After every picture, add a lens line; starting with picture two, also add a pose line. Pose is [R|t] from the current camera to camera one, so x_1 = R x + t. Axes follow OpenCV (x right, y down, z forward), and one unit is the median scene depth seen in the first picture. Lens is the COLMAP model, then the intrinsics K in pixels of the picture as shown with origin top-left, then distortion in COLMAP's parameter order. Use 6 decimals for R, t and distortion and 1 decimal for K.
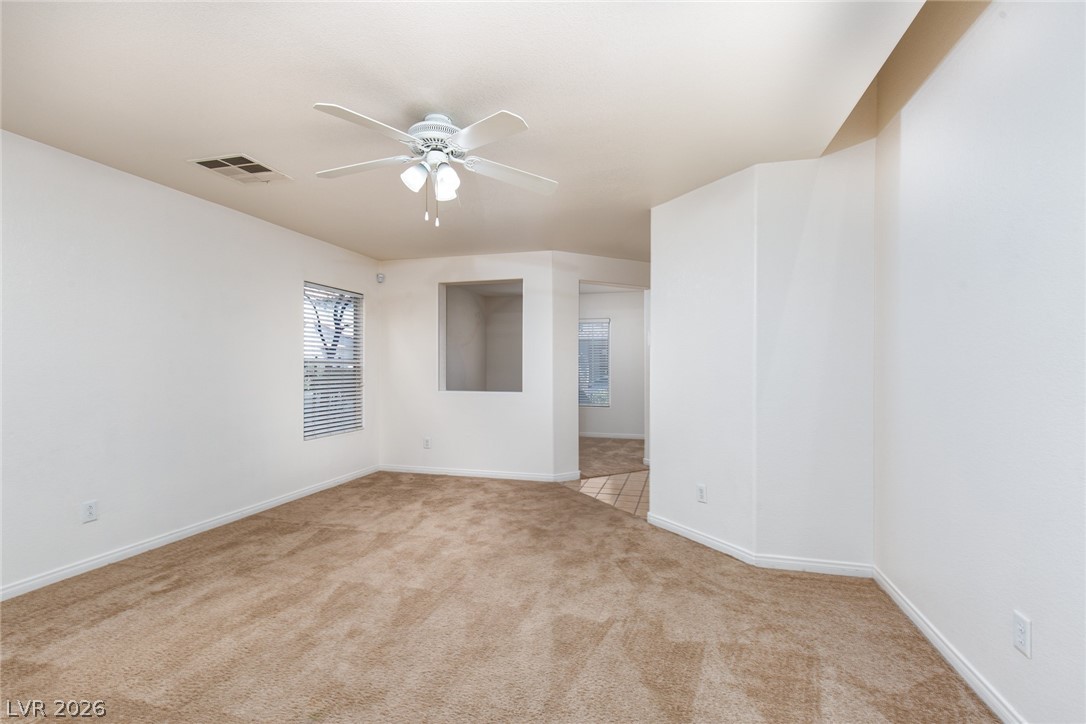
lens RADIAL K [[482.8, 0, 543.0], [0, 482.8, 362.0], [0, 0, 1]] dist [0.001798, 0.000064]
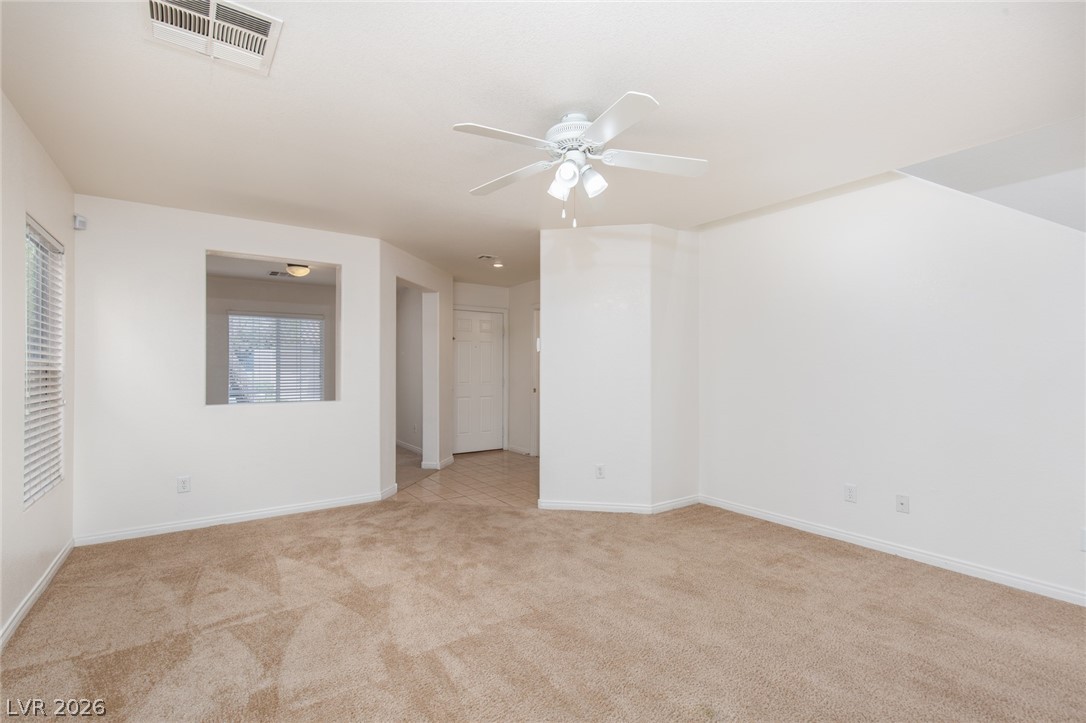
lens RADIAL K [[489.9, 0, 544.6], [0, 489.9, 365.9], [0, 0, 1]] dist [0.000827, 0.000067]
pose [[0.647261, 0.001822, 0.762266, -0.649292], [-0.003861, 0.999992, 0.000888, -0.000731], [-0.762259, -0.003518, 0.647263, 0.259453]]
